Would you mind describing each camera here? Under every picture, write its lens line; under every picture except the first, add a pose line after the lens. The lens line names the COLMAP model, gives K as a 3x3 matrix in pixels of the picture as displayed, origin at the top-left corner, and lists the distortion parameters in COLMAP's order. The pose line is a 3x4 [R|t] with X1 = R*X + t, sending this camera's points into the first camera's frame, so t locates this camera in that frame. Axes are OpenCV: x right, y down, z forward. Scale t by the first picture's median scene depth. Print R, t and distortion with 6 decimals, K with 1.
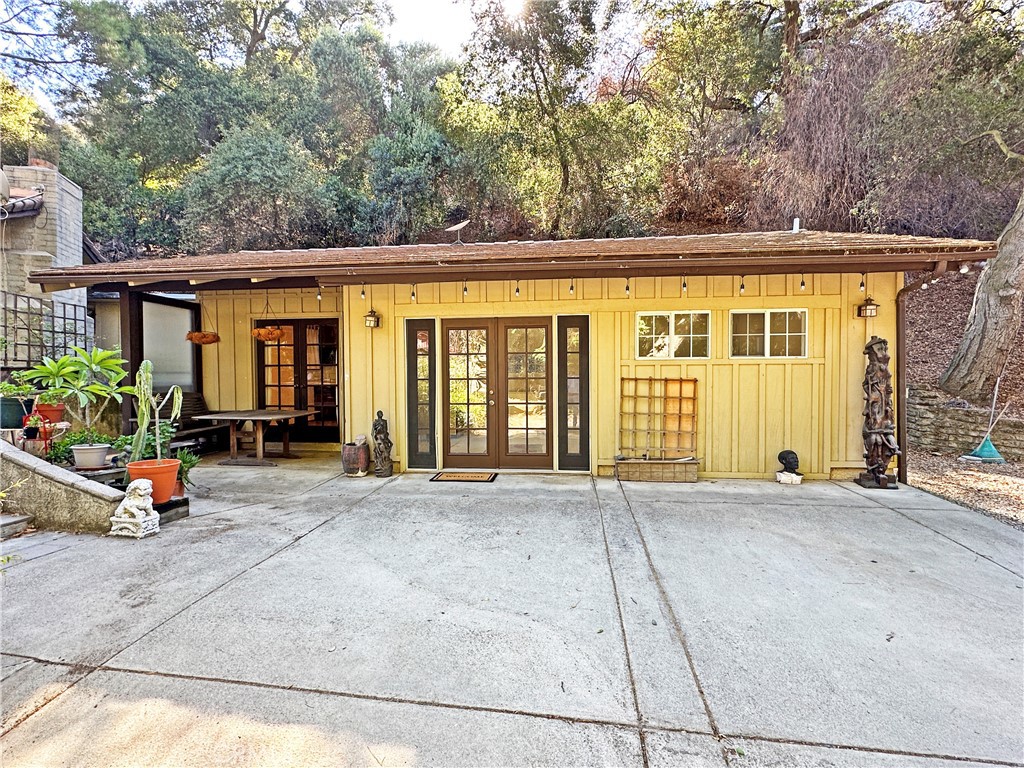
lens RADIAL K [[515.5, 0, 512.0], [0, 515.5, 384.0], [0, 0, 1]] dist [-0.000323, -0.000258]
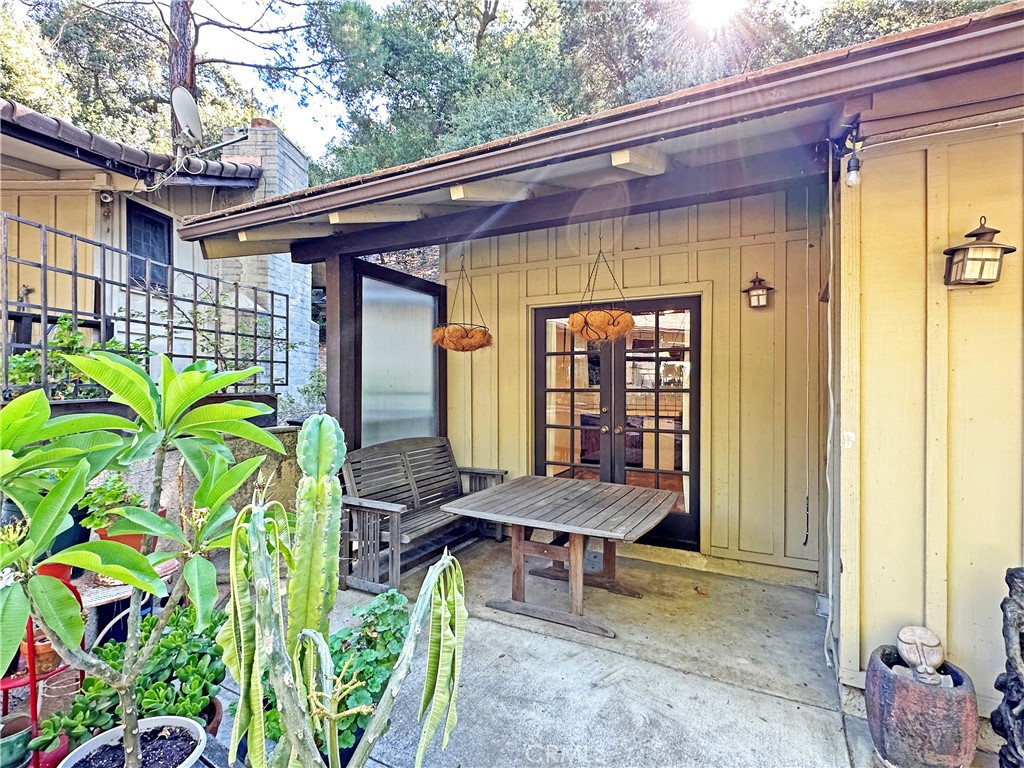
lens RADIAL K [[515.5, 0, 512.0], [0, 515.5, 384.0], [0, 0, 1]] dist [-0.000323, -0.000258]
pose [[0.932785, 0.007939, -0.360345, -0.308814], [-0.015149, 0.999737, -0.017189, -0.031833], [0.360114, 0.021493, 0.932661, 0.459281]]
